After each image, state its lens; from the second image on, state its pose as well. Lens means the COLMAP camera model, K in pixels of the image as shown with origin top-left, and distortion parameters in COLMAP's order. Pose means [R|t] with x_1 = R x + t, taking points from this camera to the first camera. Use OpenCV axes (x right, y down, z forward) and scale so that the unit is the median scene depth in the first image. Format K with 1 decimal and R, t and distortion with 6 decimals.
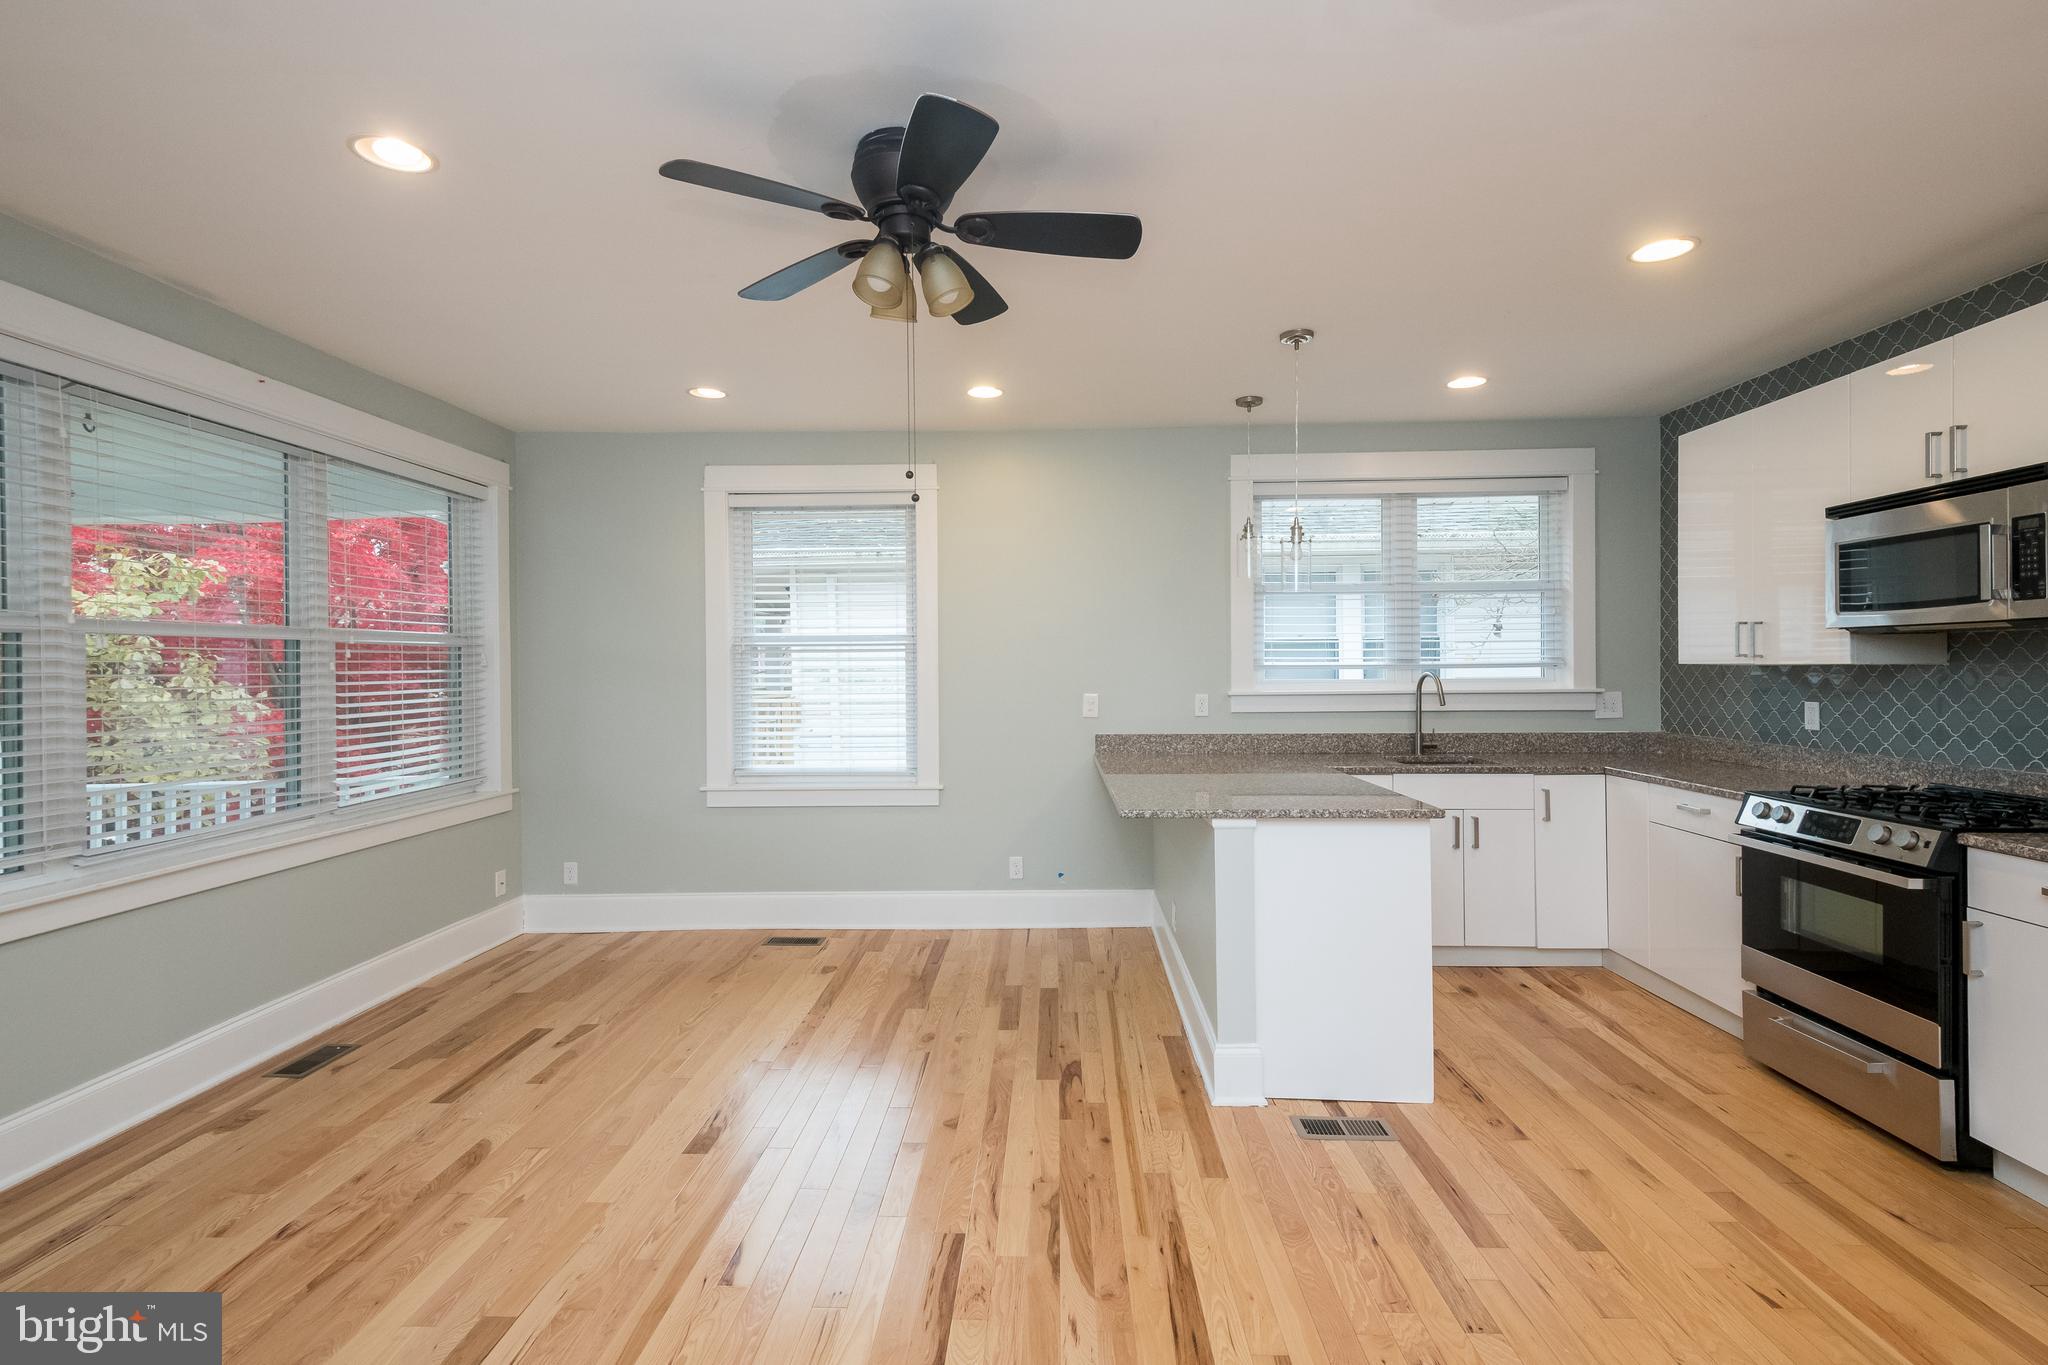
lens RADIAL K [[959.2, 0, 1027.0], [0, 959.2, 678.5], [0, 0, 1]] dist [0.039959, -0.017967]
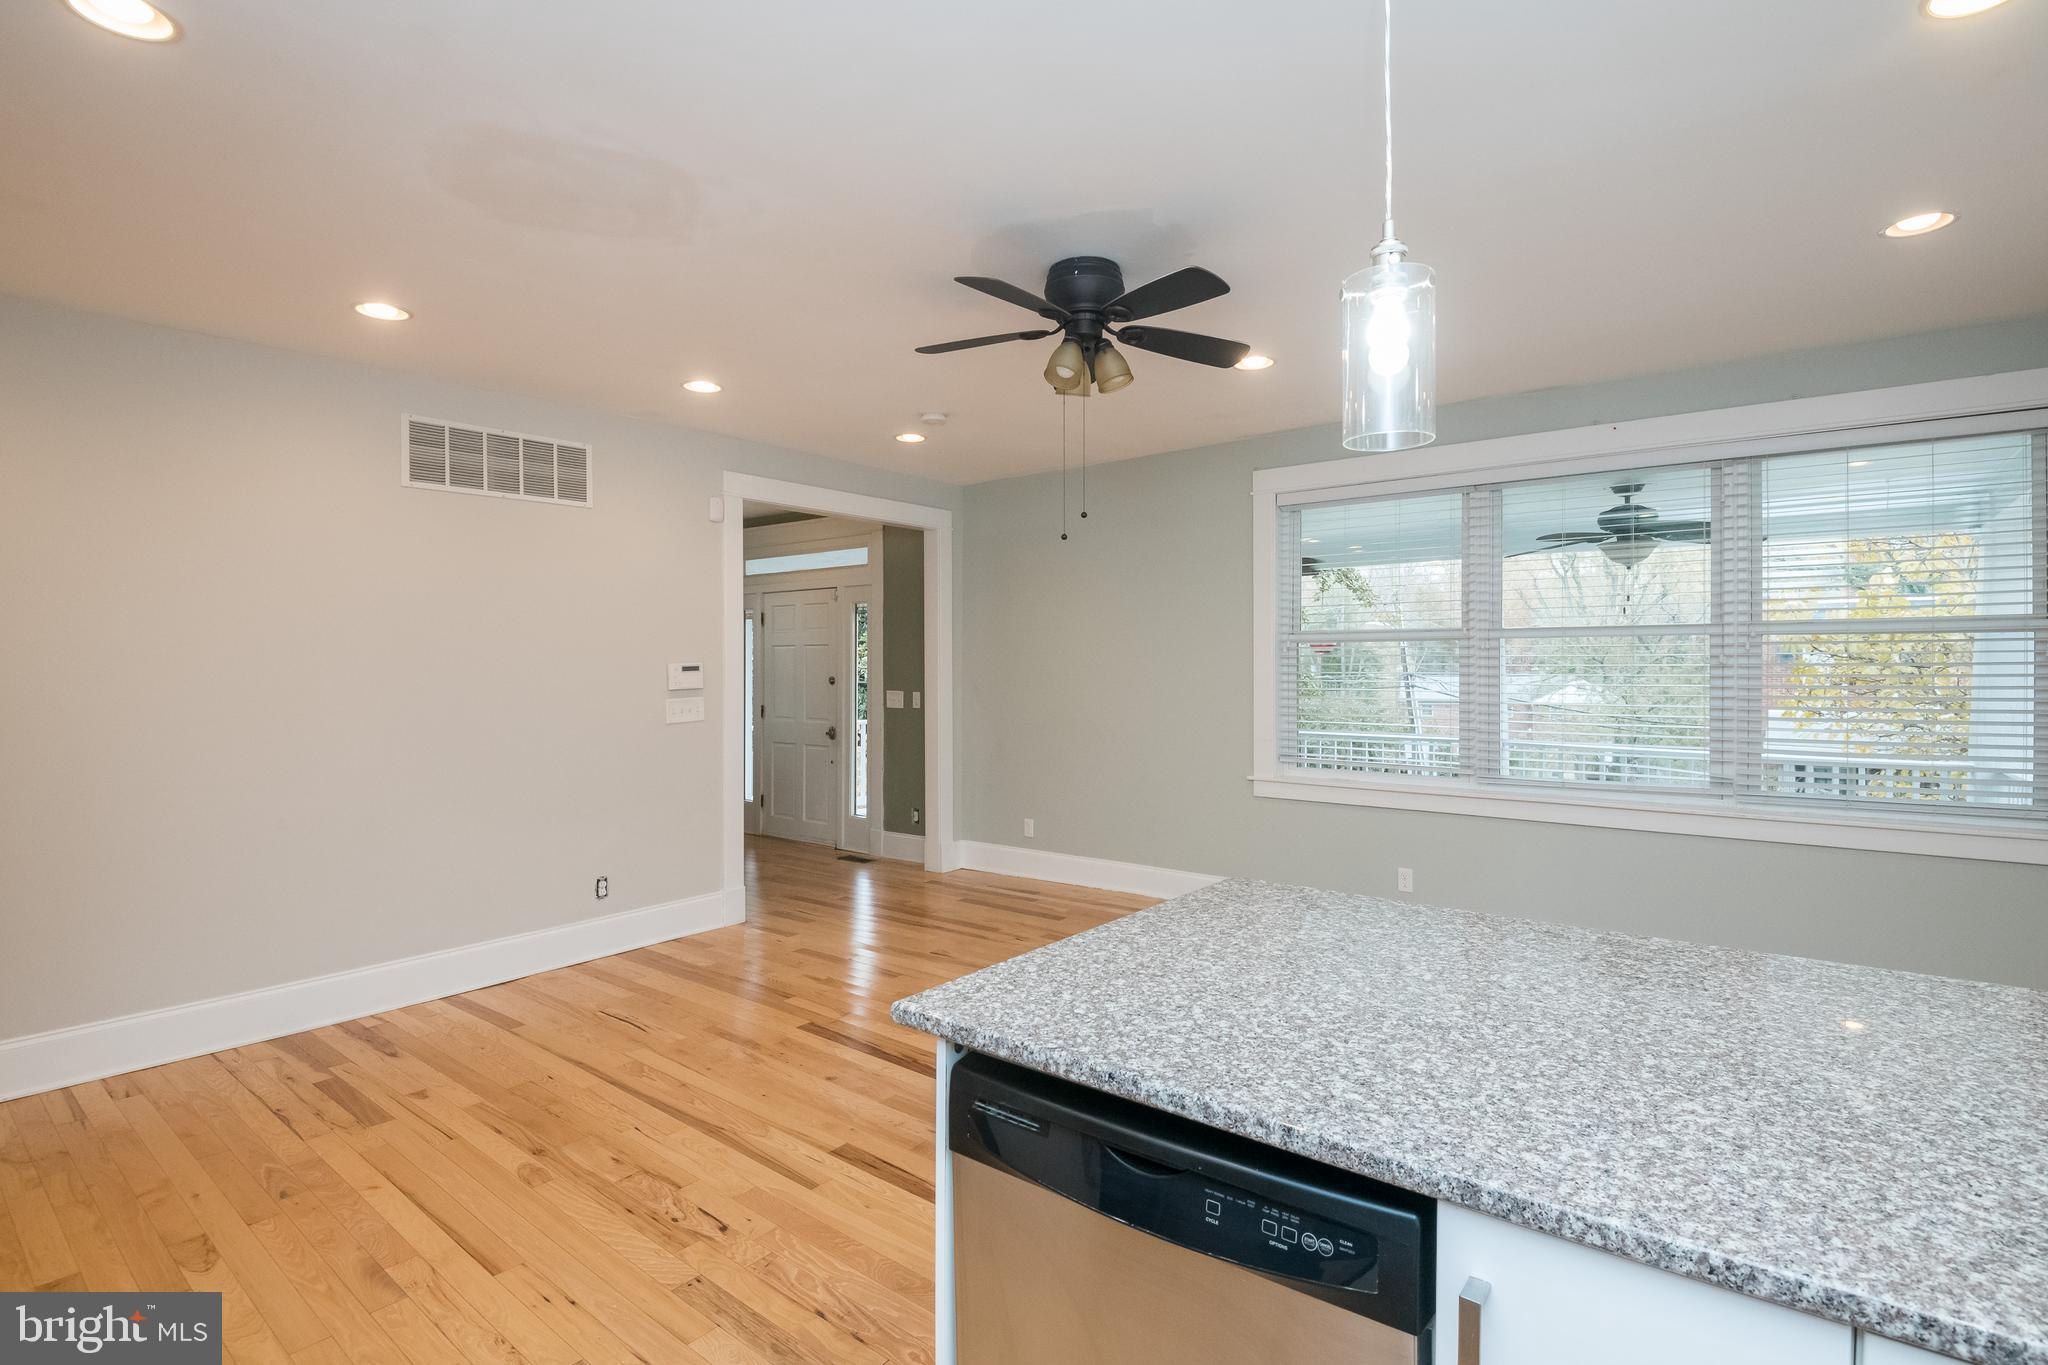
lens RADIAL K [[984.4, 0, 1017.2], [0, 984.4, 672.6], [0, 0, 1]] dist [-0.003000, -0.008438]
pose [[-0.602234, 0.016126, -0.798157, 0.585085], [-0.003679, 0.999729, 0.022975, -0.016742], [0.798312, 0.016773, -0.602011, 1.025942]]
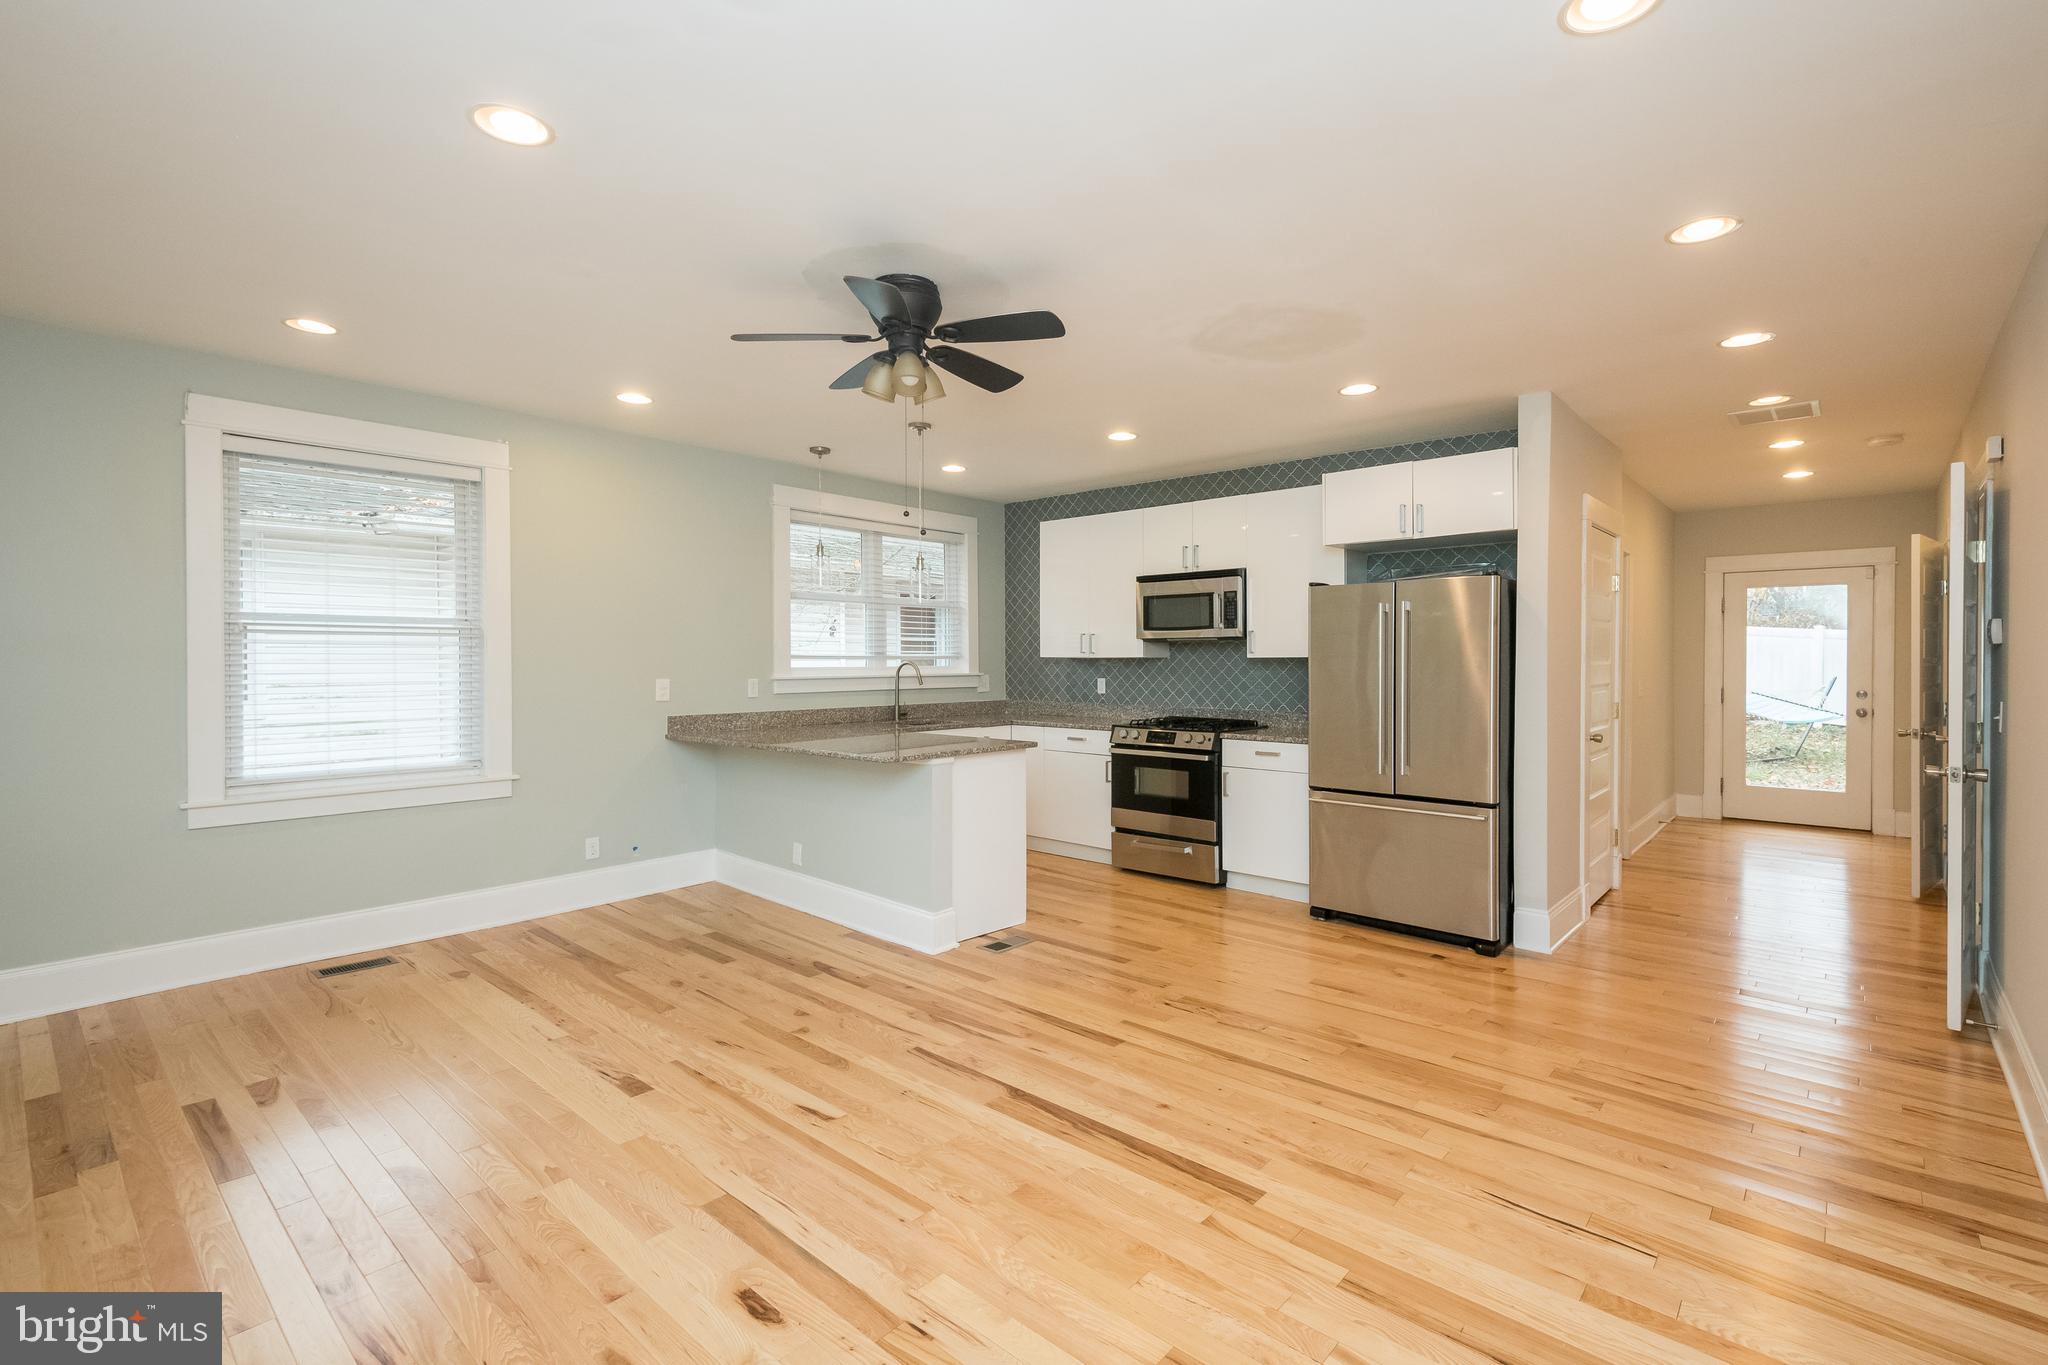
lens RADIAL K [[924.6, 0, 1022.8], [0, 924.6, 667.3], [0, 0, 1]] dist [0.030904, -0.013449]
pose [[0.645677, 0.001217, 0.763610, -0.626171], [0.005136, 0.999969, -0.005936, 0.013307], [-0.763593, 0.007755, 0.645651, -0.005670]]
